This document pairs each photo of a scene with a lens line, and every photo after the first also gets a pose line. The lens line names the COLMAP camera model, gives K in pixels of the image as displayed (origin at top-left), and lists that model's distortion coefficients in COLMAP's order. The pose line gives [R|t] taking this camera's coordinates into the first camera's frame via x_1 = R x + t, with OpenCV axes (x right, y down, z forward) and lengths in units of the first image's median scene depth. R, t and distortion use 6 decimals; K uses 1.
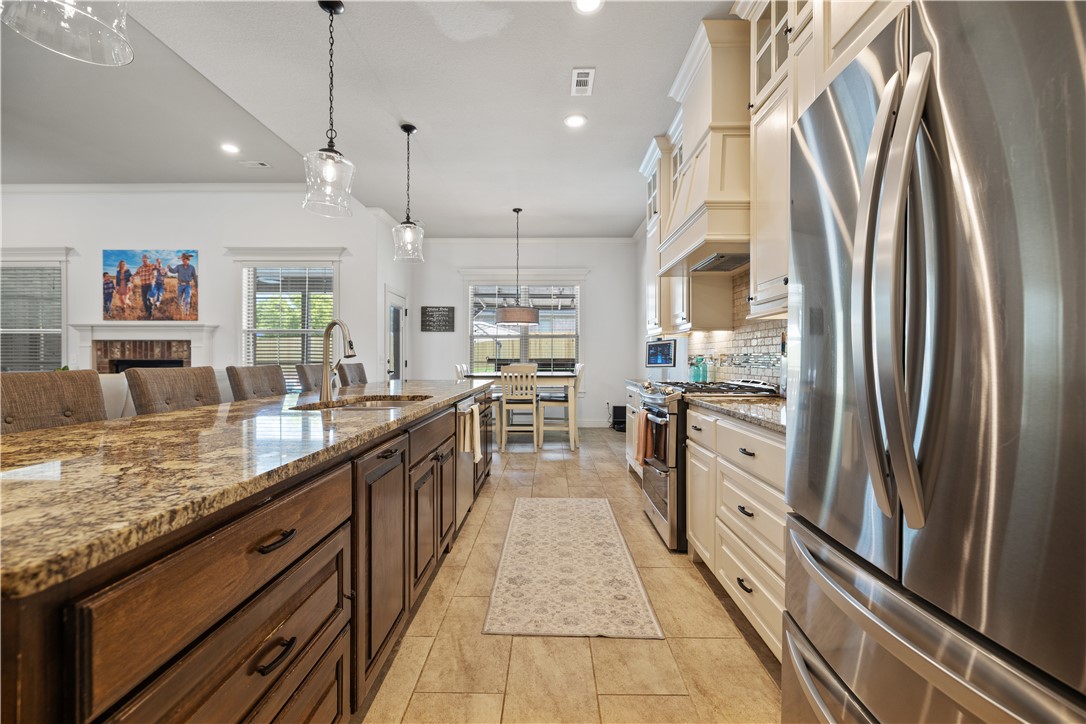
lens RADIAL K [[453.5, 0, 545.0], [0, 453.5, 357.6], [0, 0, 1]] dist [-0.000956, 0.000241]
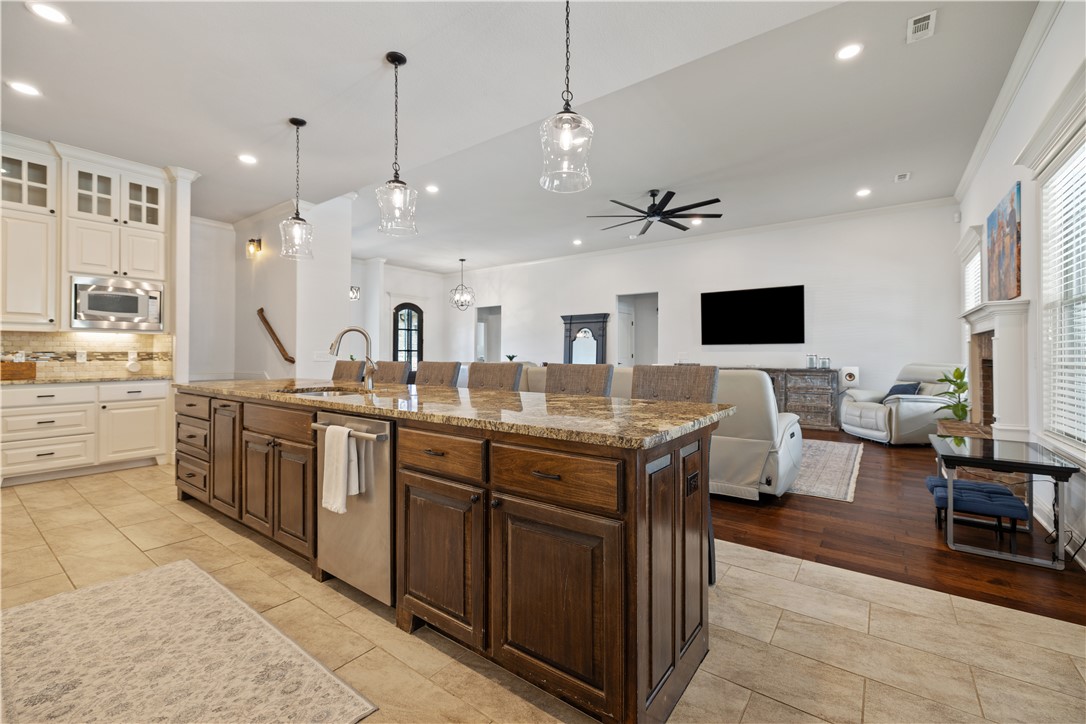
lens RADIAL K [[453.5, 0, 545.8], [0, 453.5, 350.8], [0, 0, 1]] dist [-0.000956, 0.000241]
pose [[-0.584031, -0.008397, -0.811688, 0.108732], [-0.000883, 0.999952, -0.009709, -0.000878], [0.811731, -0.004954, -0.584010, 0.841230]]
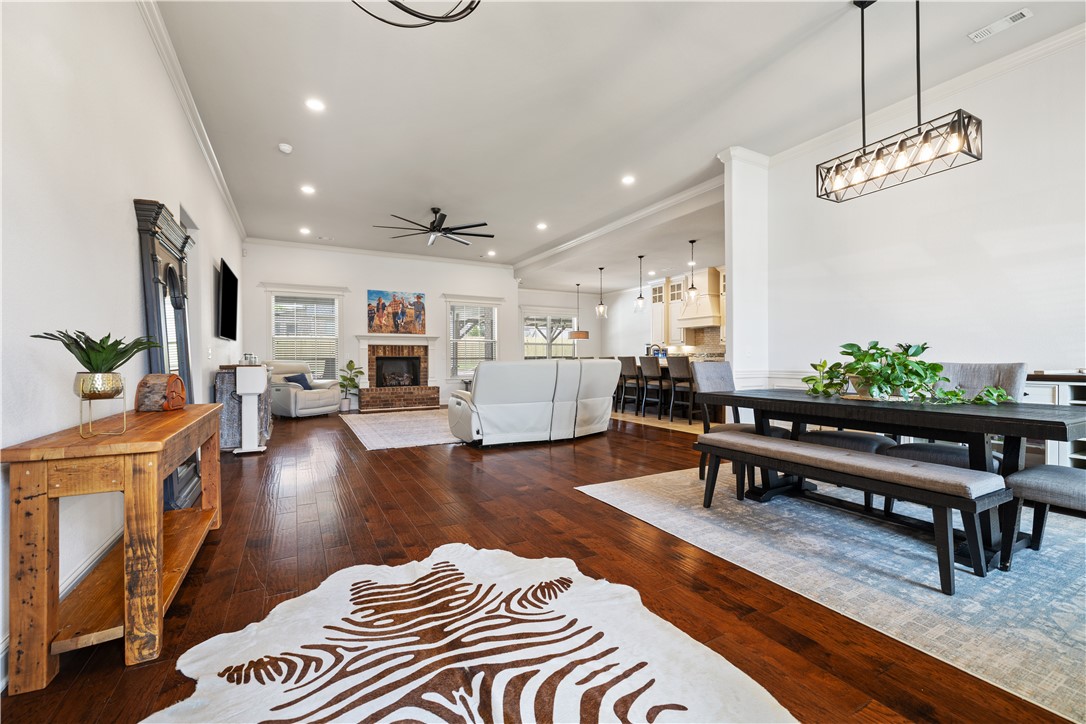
lens RADIAL K [[453.5, 0, 541.8], [0, 453.5, 359.8], [0, 0, 1]] dist [-0.000956, 0.000241]
pose [[0.871712, -0.005910, 0.489984, -1.233339], [0.005030, 0.999983, 0.003112, 0.013684], [-0.489993, -0.000248, 0.871726, -0.741442]]
